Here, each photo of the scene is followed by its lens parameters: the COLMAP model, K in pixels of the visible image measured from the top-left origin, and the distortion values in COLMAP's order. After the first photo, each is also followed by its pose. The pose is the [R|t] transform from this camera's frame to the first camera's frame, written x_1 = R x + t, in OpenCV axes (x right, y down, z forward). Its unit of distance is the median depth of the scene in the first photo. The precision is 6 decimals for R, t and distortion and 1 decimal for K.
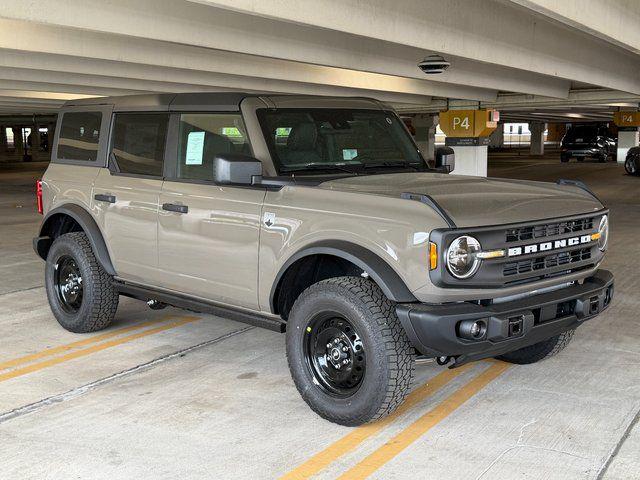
lens RADIAL K [[887.2, 0, 320.0], [0, 887.2, 240.0], [0, 0, 1]] dist [0.000169, -0.015840]
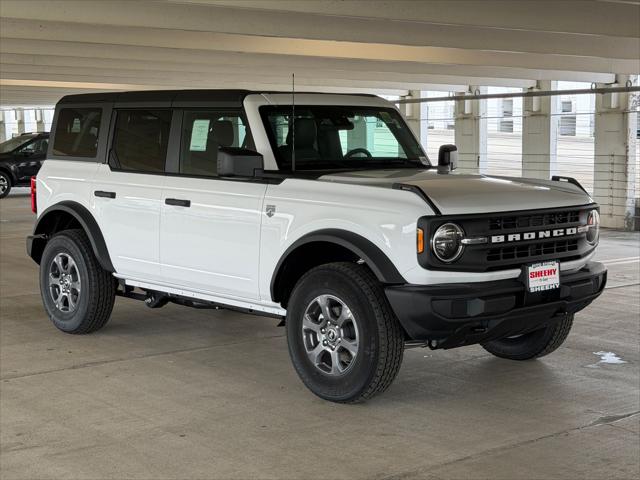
lens RADIAL K [[1186.8, 0, 320.0], [0, 1186.8, 240.0], [0, 0, 1]] dist [-0.012721, -0.033450]
pose [[0.999880, 0.008148, -0.013172, 0.020571], [-0.008608, 0.999343, -0.035196, 0.061486], [0.012877, 0.035305, 0.999294, -0.407161]]
